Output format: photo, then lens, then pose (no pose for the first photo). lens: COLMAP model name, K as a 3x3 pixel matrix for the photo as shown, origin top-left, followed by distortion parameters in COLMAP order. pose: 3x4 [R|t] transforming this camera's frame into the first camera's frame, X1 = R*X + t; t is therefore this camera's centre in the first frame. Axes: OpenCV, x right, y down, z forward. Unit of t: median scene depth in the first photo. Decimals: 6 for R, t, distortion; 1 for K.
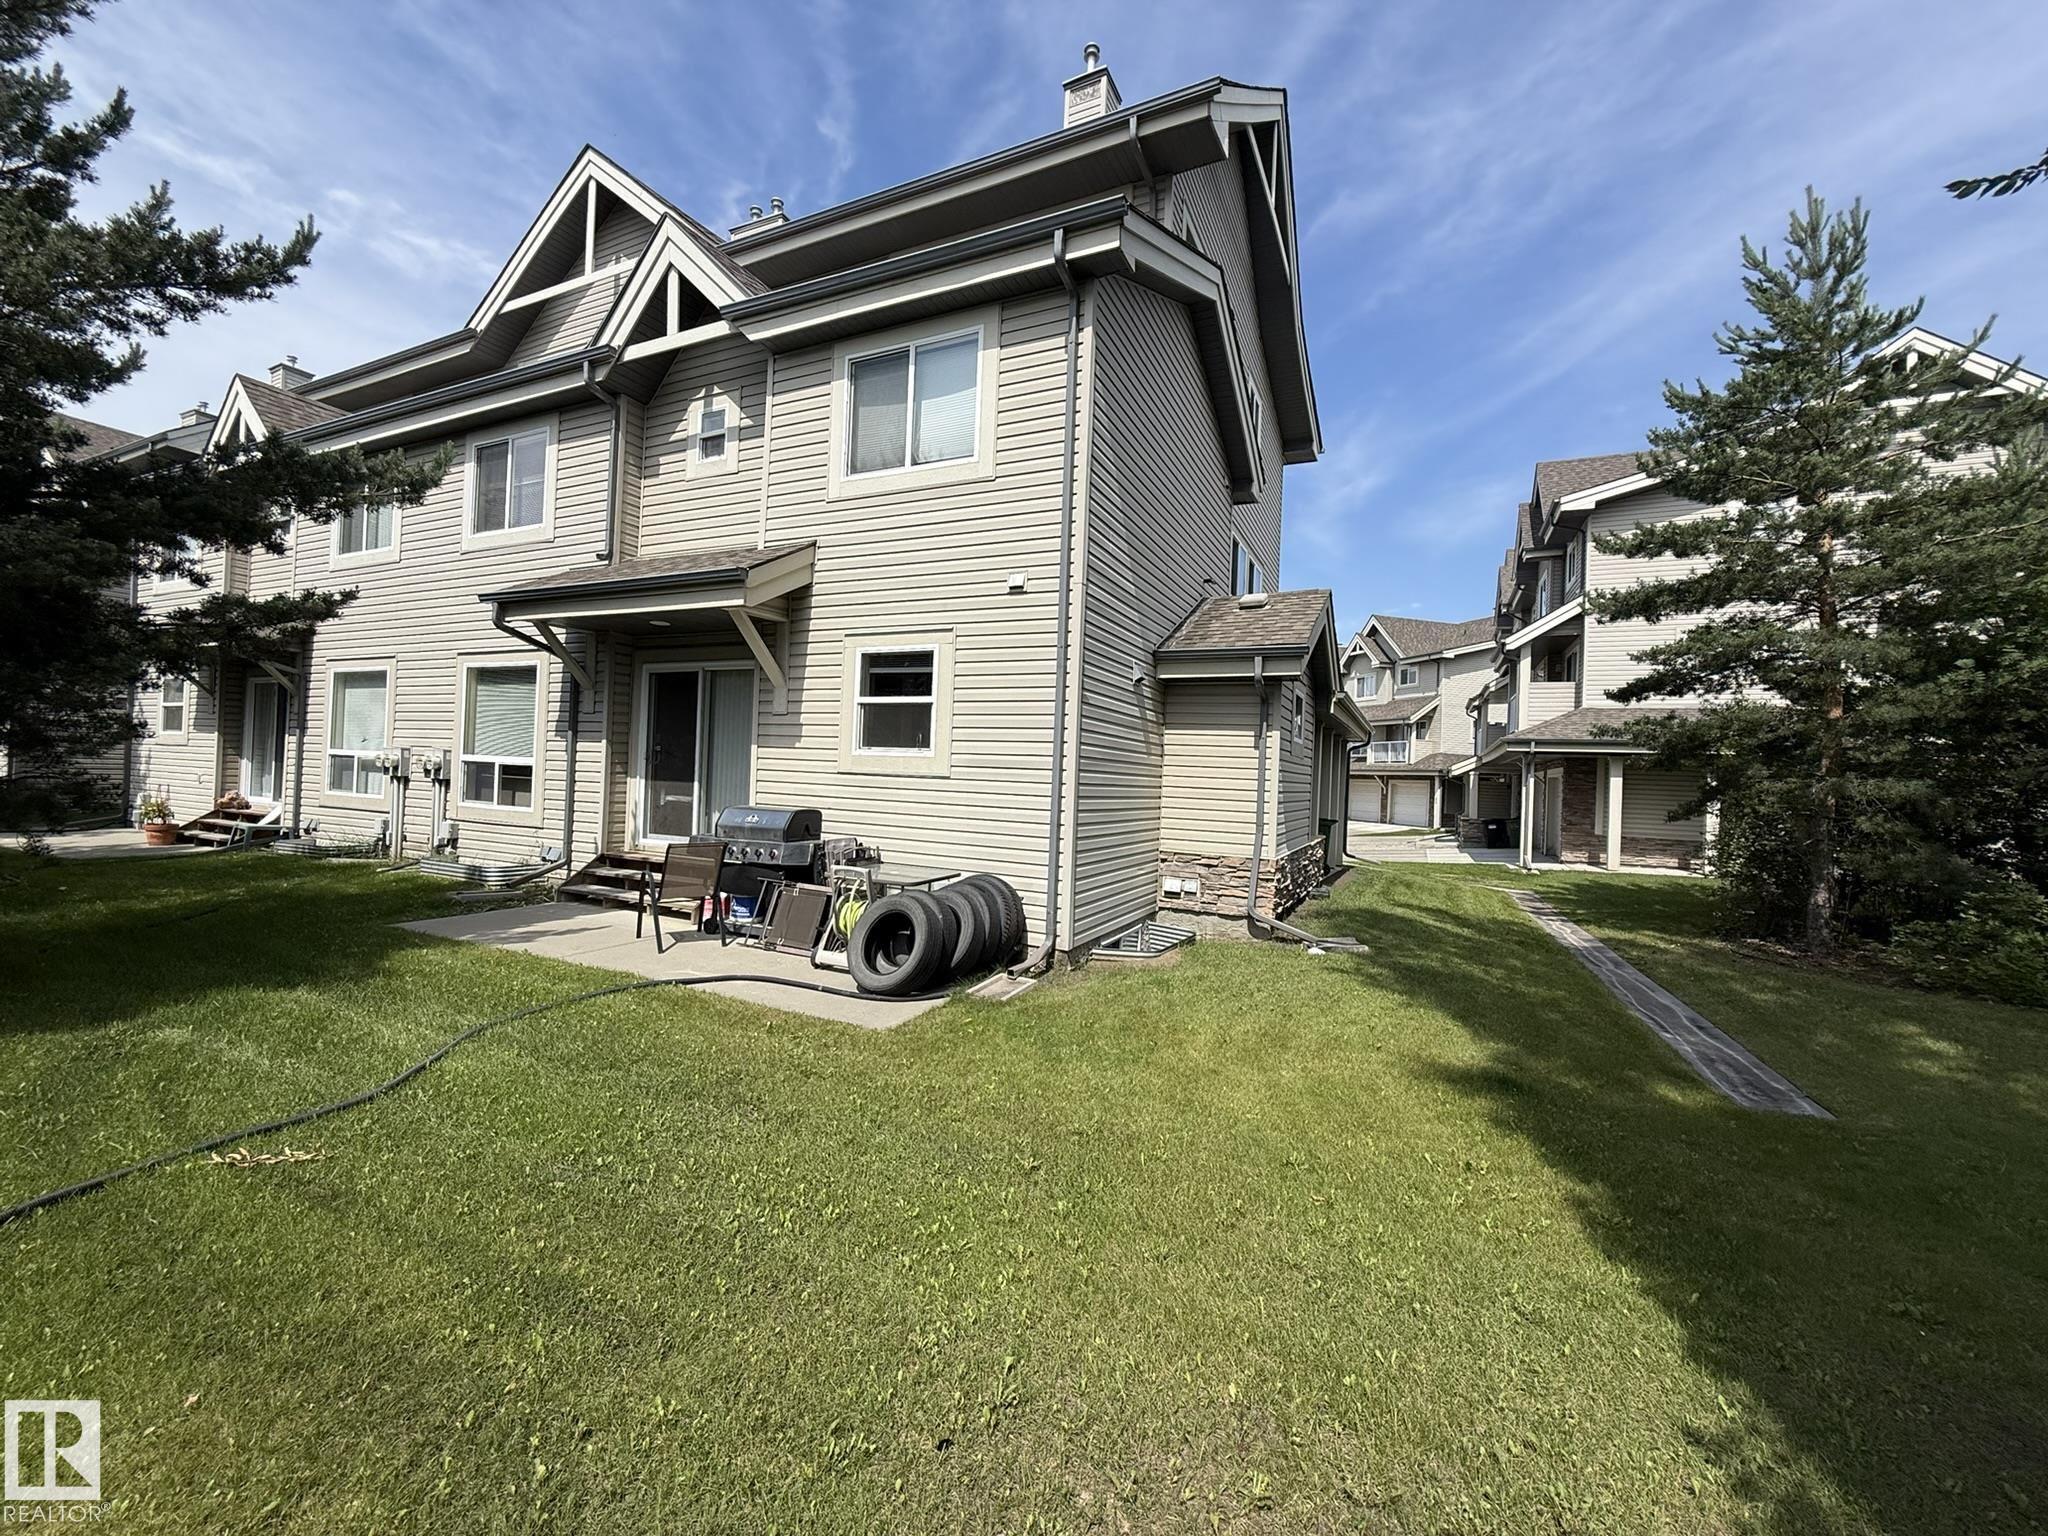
lens RADIAL K [[816.2, 0, 1025.2], [0, 816.2, 771.1], [0, 0, 1]] dist [0.000104, 0.000093]
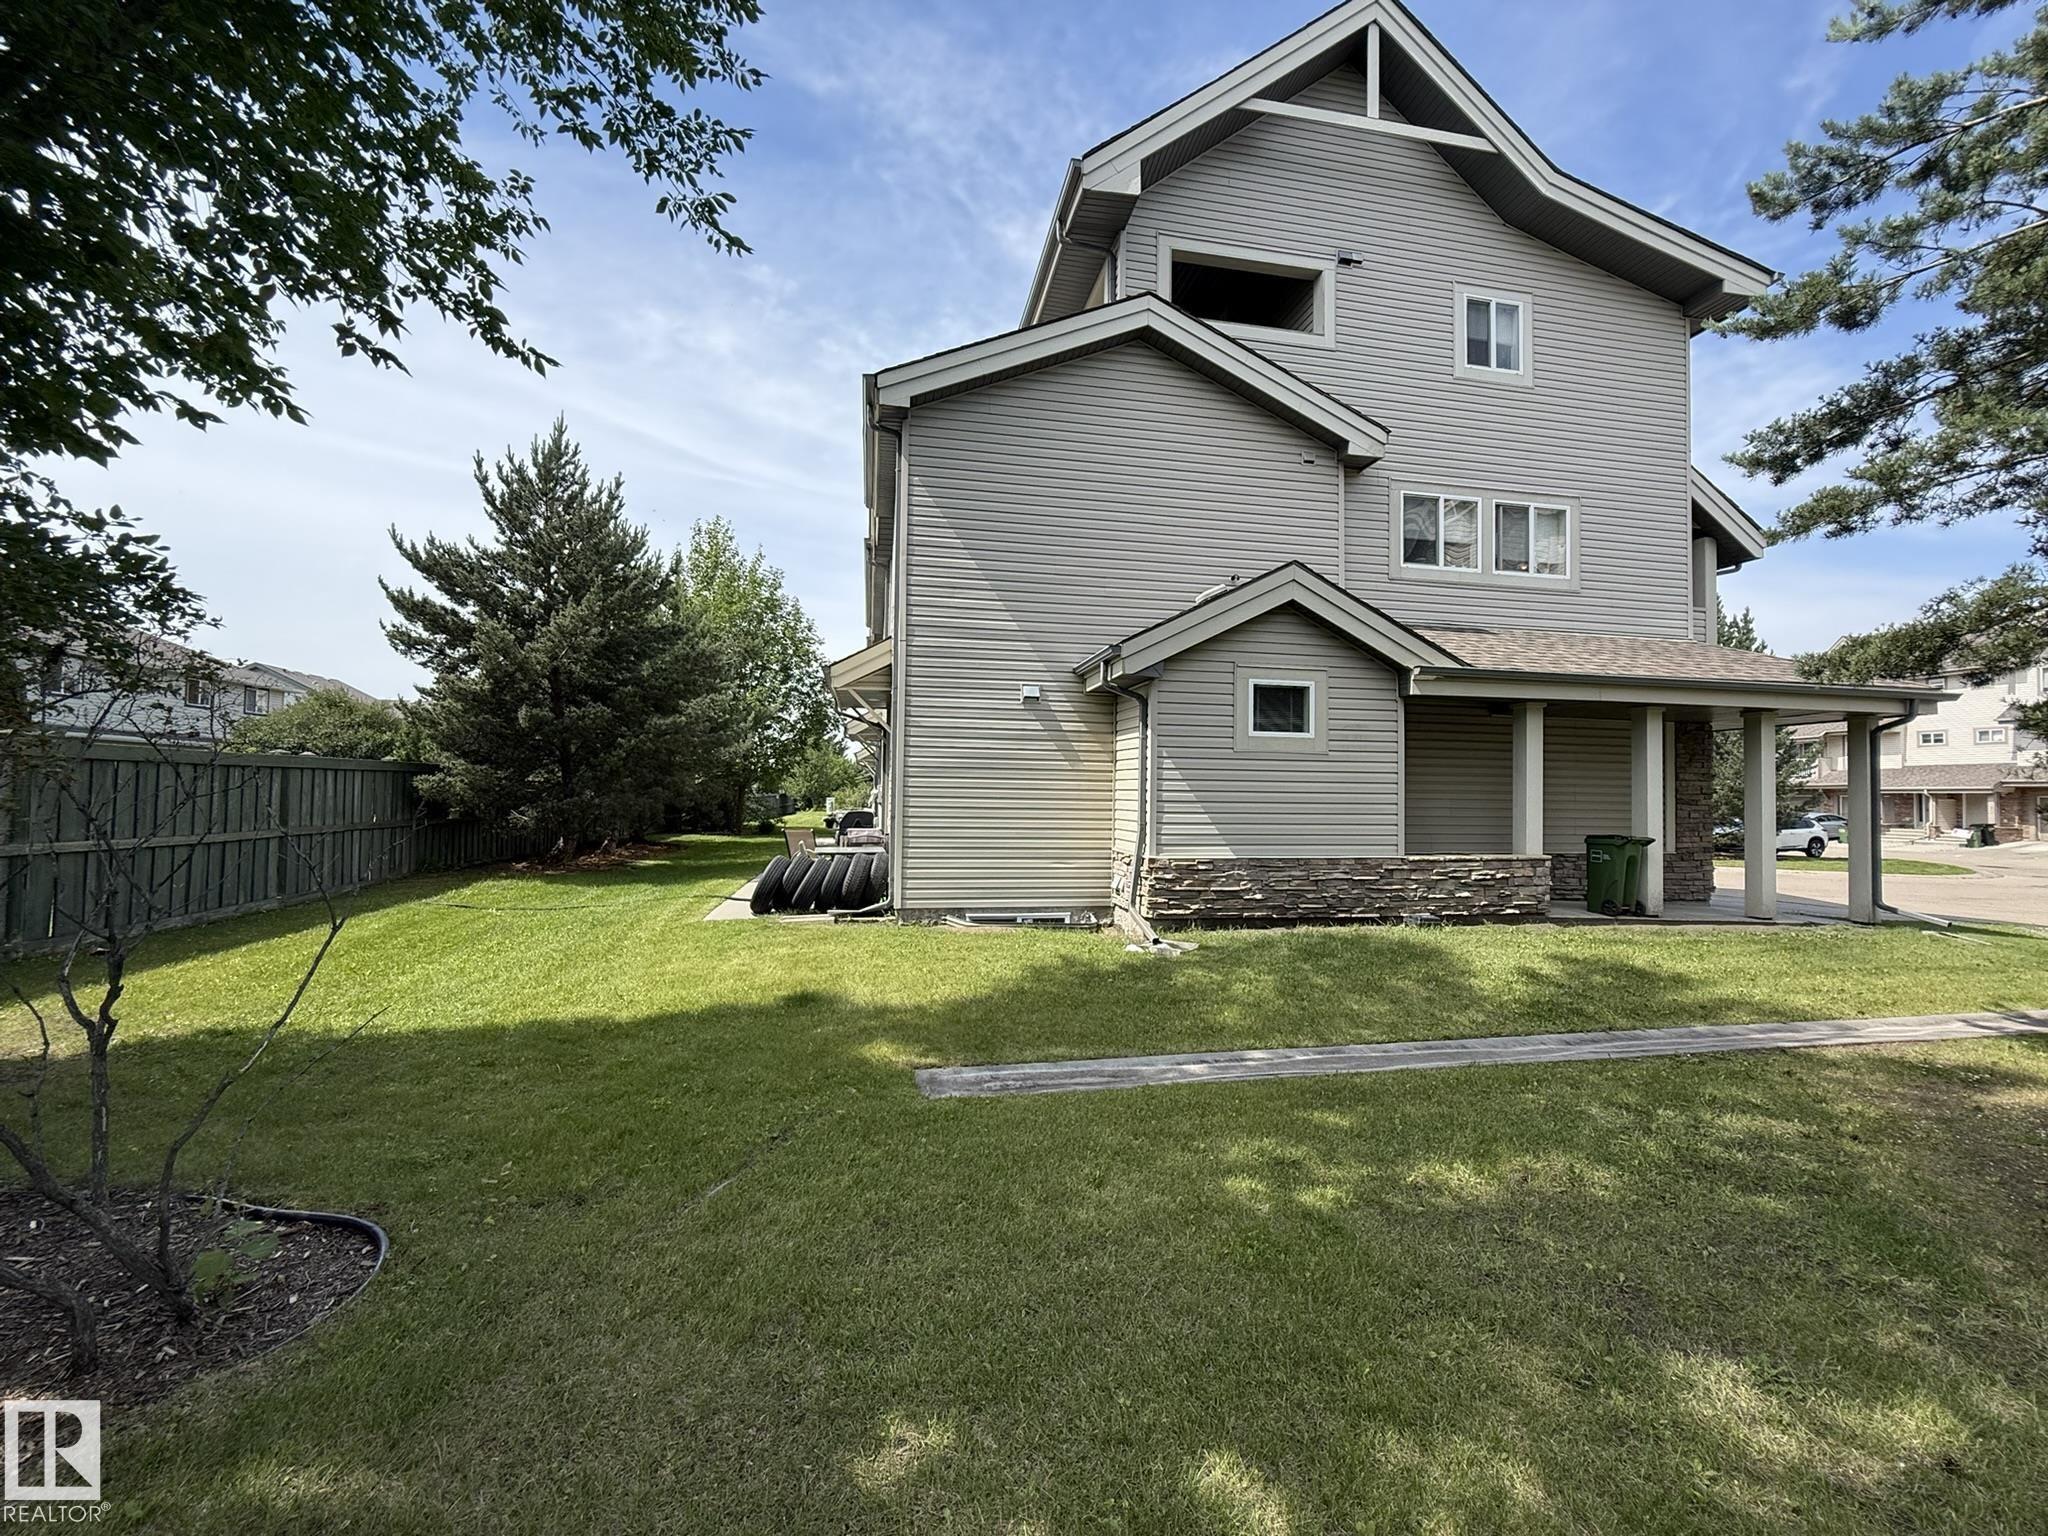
lens RADIAL K [[822.1, 0, 1028.9], [0, 822.1, 771.5], [0, 0, 1]] dist [-0.000819, -0.000059]
pose [[0.598259, -0.054662, -0.799436, 0.937645], [0.016525, 0.998300, -0.055892, 0.051558], [0.801132, 0.020227, 0.598145, 0.255044]]
